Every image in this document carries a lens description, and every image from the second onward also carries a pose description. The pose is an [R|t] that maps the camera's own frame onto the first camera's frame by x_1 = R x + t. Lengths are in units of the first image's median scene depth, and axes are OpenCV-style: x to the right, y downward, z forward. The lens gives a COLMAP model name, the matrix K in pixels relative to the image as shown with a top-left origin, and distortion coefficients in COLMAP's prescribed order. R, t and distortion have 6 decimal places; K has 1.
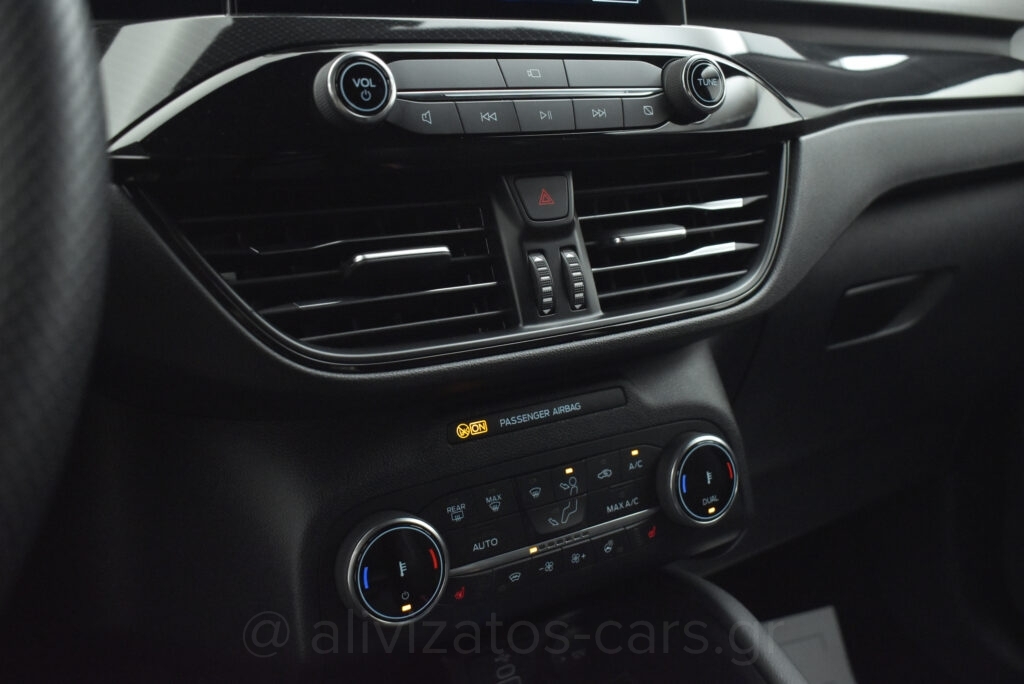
lens RADIAL K [[957.2, 0, 514.5], [0, 957.2, 345.4], [0, 0, 1]] dist [-0.094806, 0.000000]
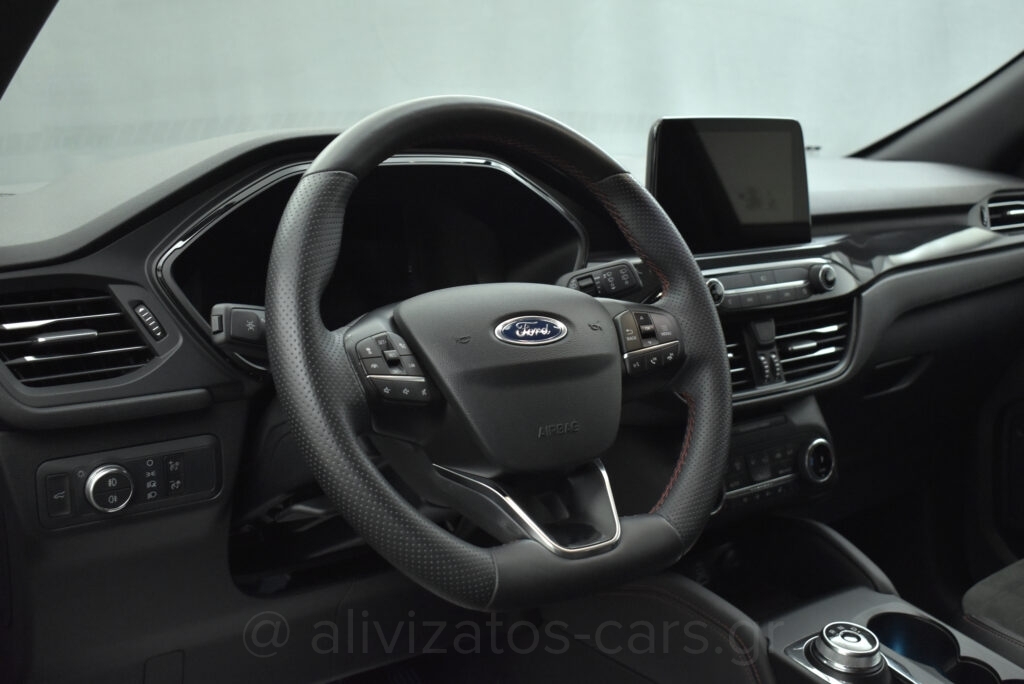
lens RADIAL K [[1167.2, 0, 509.8], [0, 1167.2, 343.2], [0, 0, 1]] dist [-0.064410, 0.000000]
pose [[0.994936, 0.017773, 0.098925, -0.827513], [-0.014079, 0.999182, -0.037916, -0.011033], [-0.099518, 0.036331, 0.994372, -1.666782]]
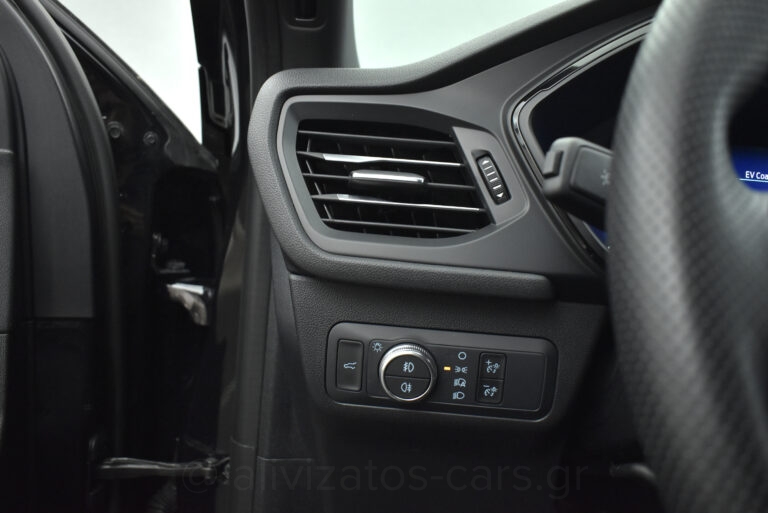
lens RADIAL K [[633.2, 0, 386.1], [0, 633.2, 249.3], [0, 0, 1]] dist [-0.102500, -0.000897]
pose [[0.821197, 0.175613, -0.542951, -0.885593], [-0.230762, 0.972398, -0.034506, 0.040573], [0.521905, 0.153628, 0.839055, -0.400381]]
